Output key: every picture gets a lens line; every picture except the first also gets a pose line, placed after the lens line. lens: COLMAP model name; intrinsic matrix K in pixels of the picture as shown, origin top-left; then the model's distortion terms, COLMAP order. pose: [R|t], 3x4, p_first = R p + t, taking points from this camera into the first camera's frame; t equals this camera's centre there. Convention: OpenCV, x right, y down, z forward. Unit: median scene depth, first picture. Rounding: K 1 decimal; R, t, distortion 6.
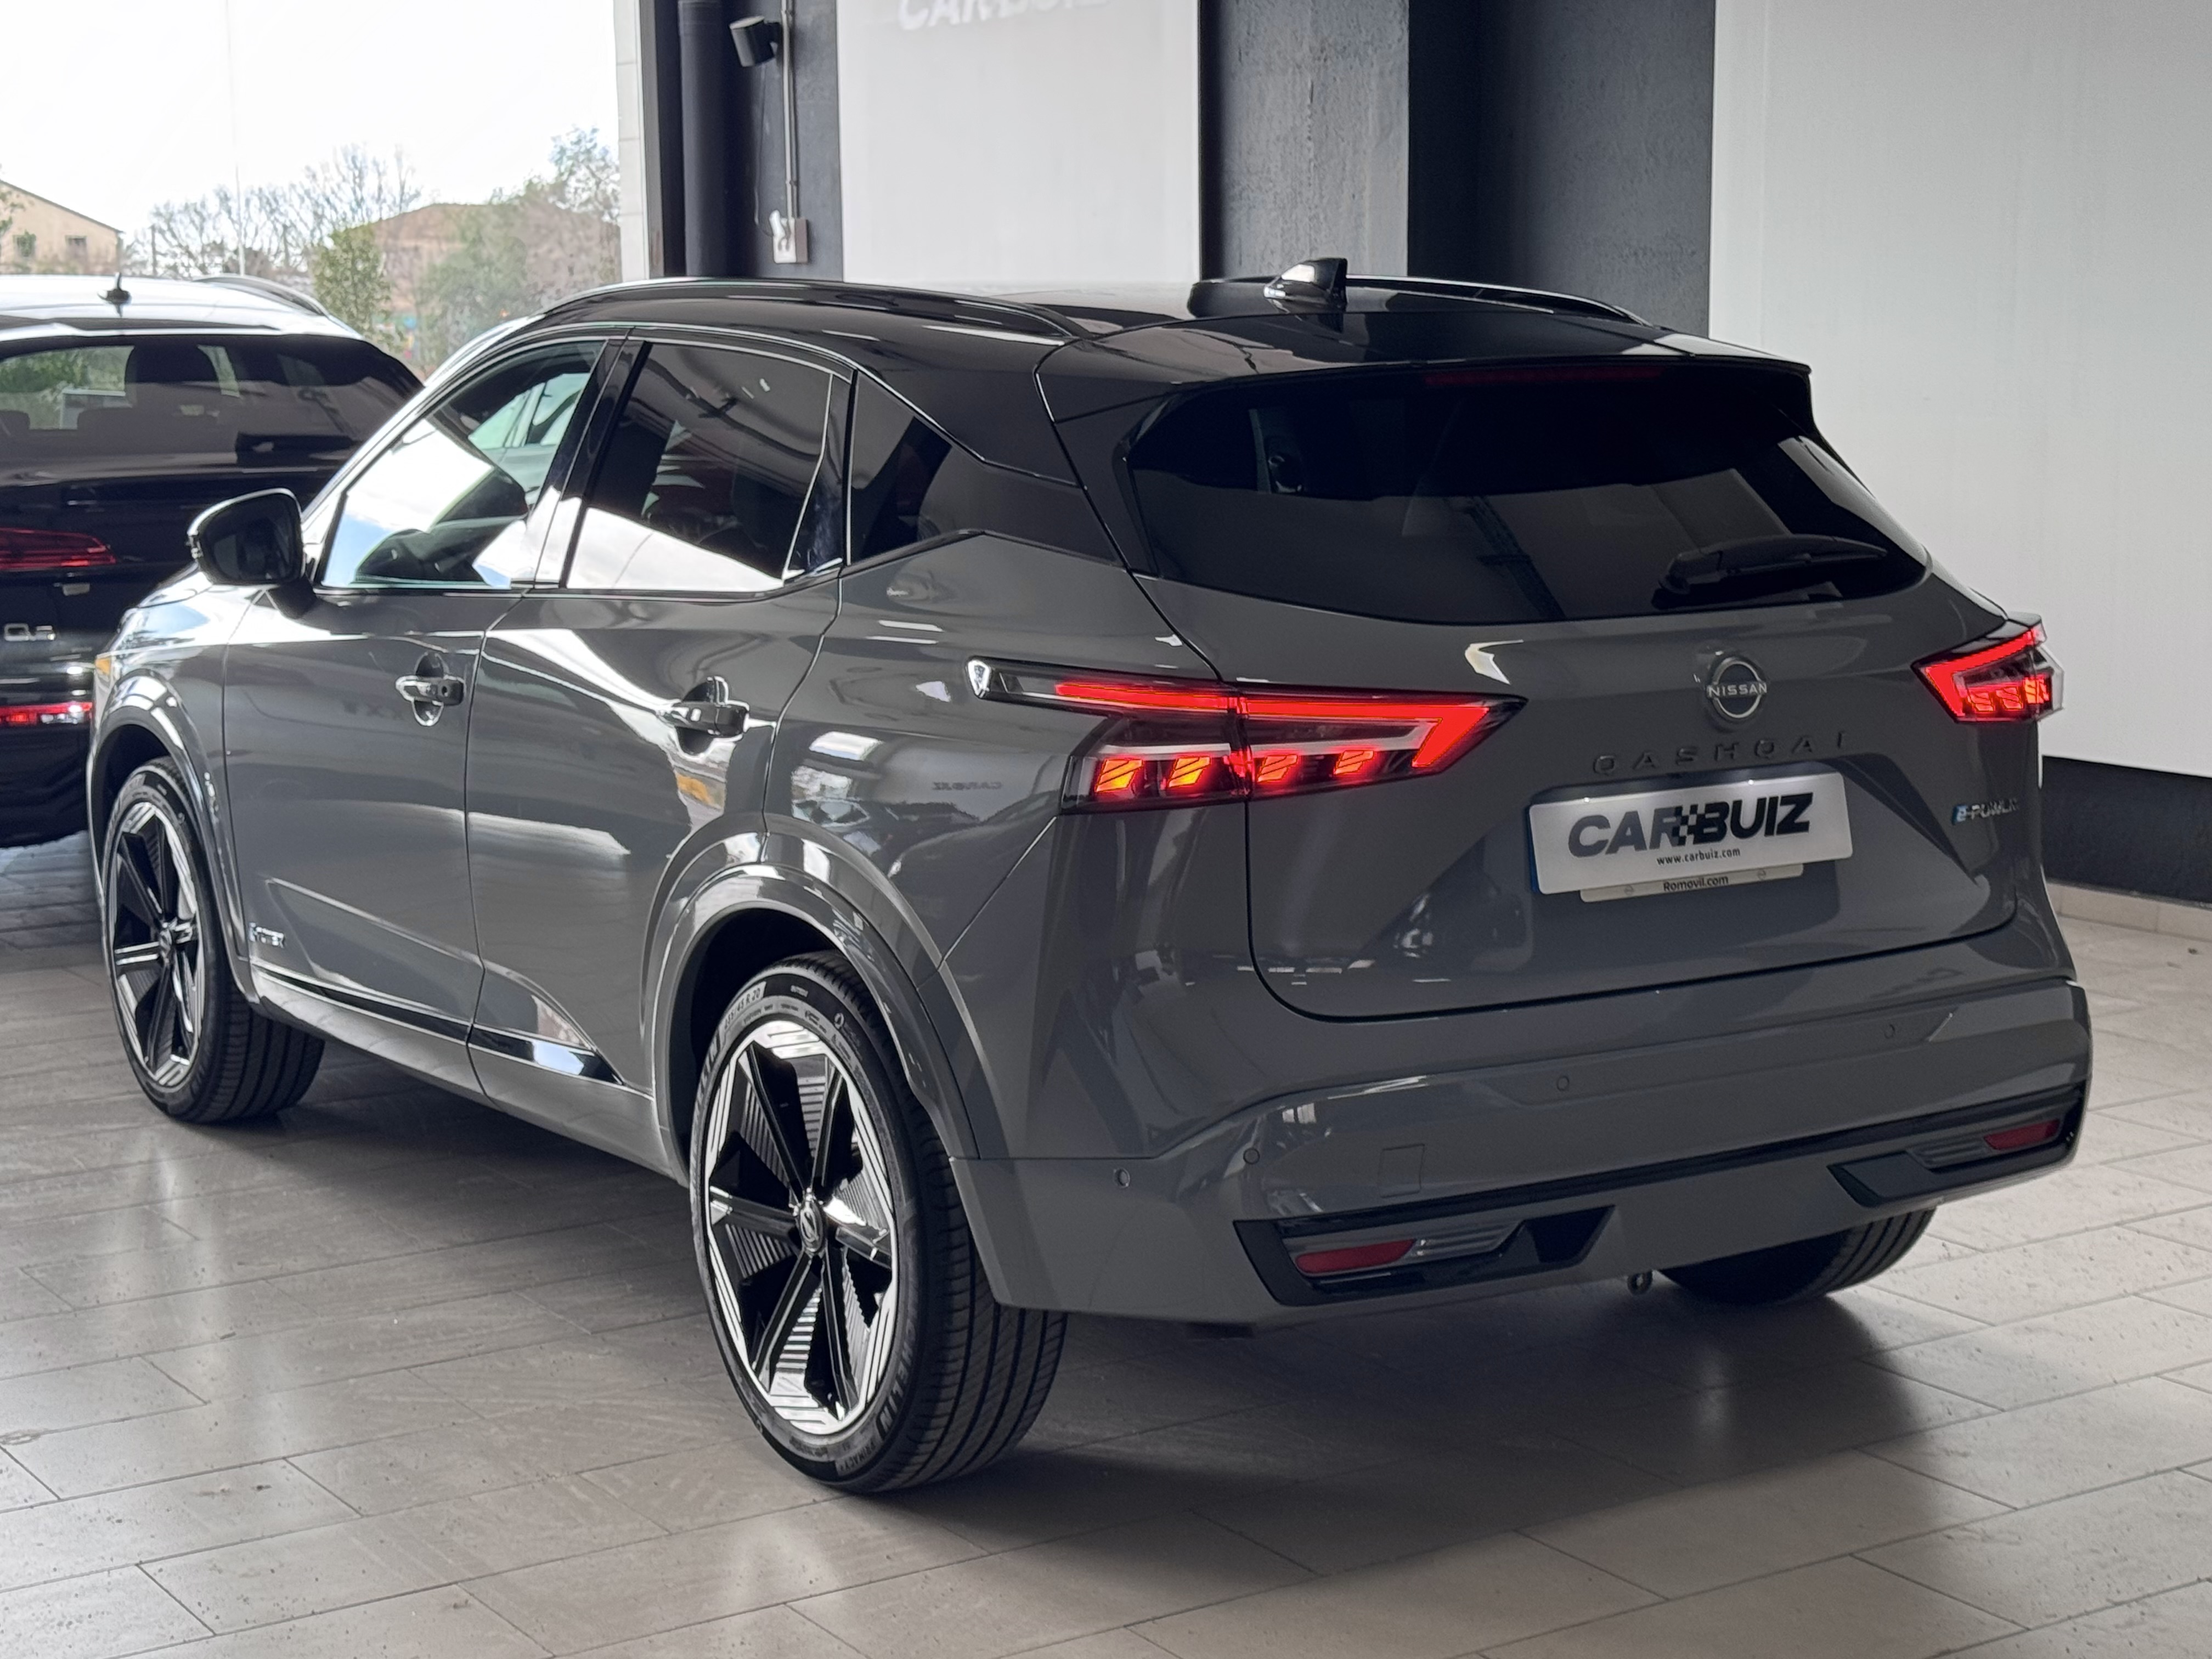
lens RADIAL K [[3553.0, 0, 1116.6], [0, 3553.0, 838.8], [0, 0, 1]] dist [0.350019, 0.000000]
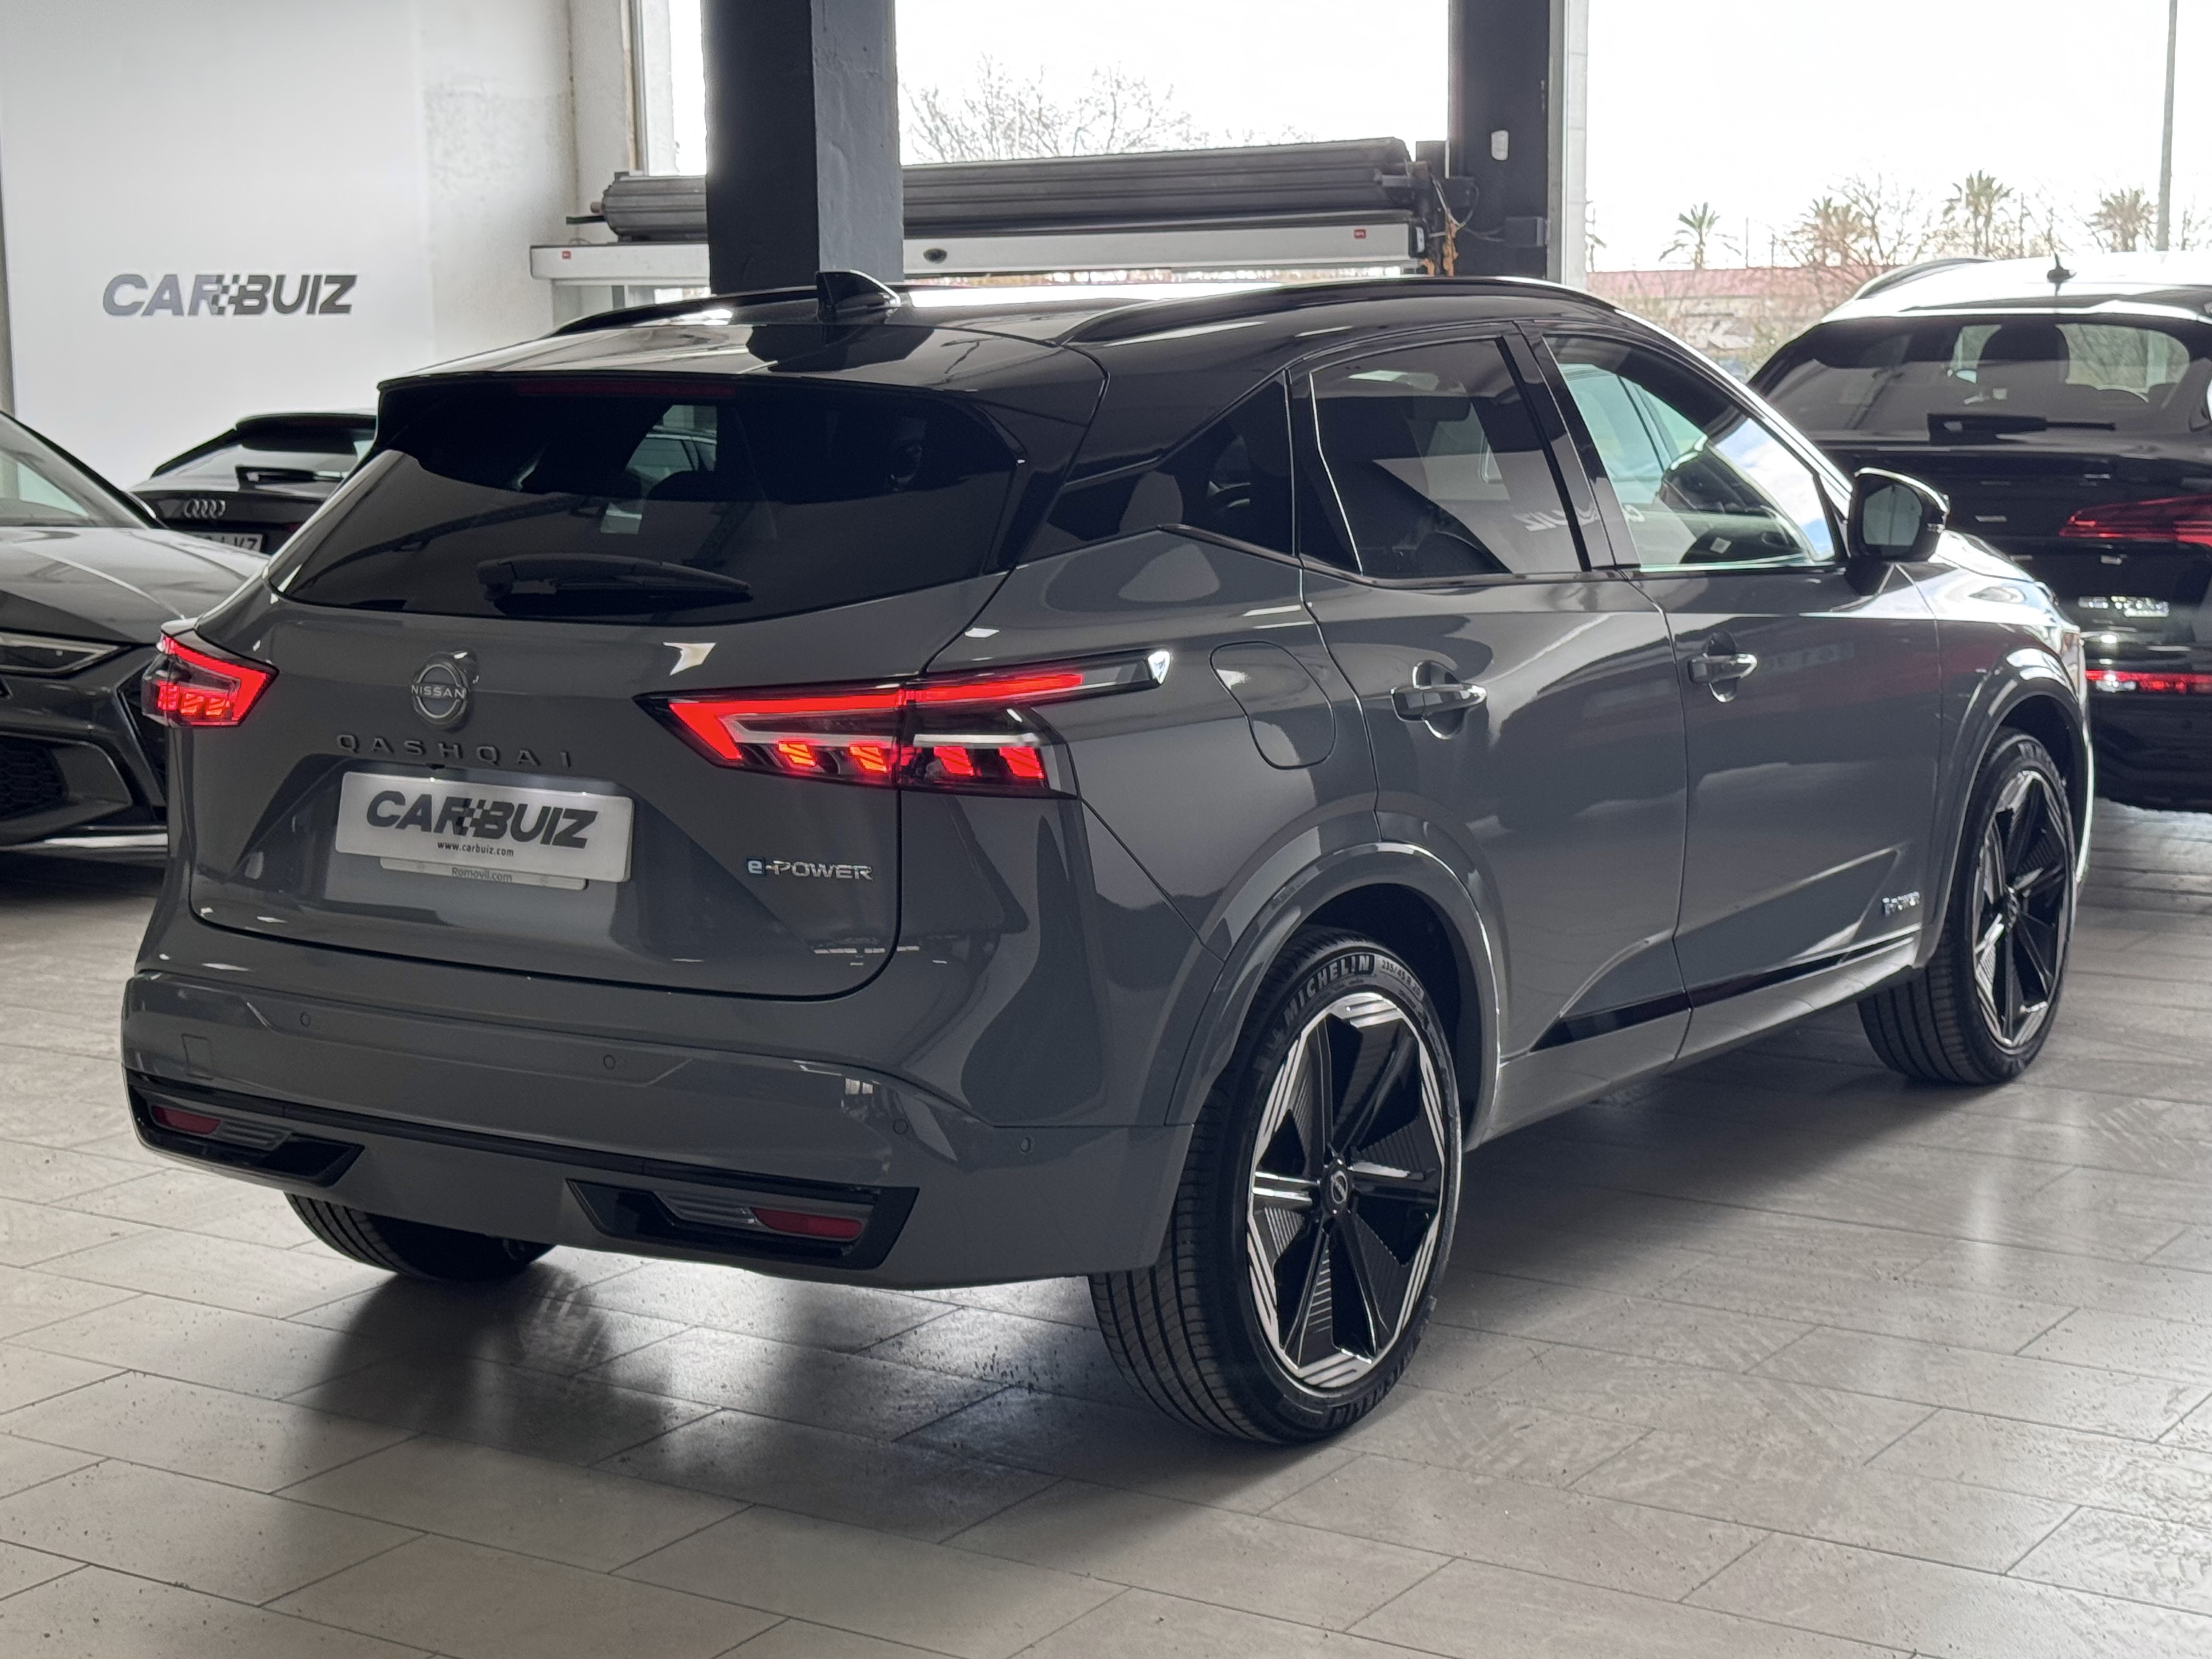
lens RADIAL K [[3553.0, 0, 1124.4], [0, 3553.0, 842.9], [0, 0, 1]] dist [0.350019, 0.000000]
pose [[0.379762, 0.143551, -0.913878, 1.186127], [-0.126942, 0.986628, 0.102227, -0.127526], [0.916333, 0.077188, 0.392907, 0.751835]]
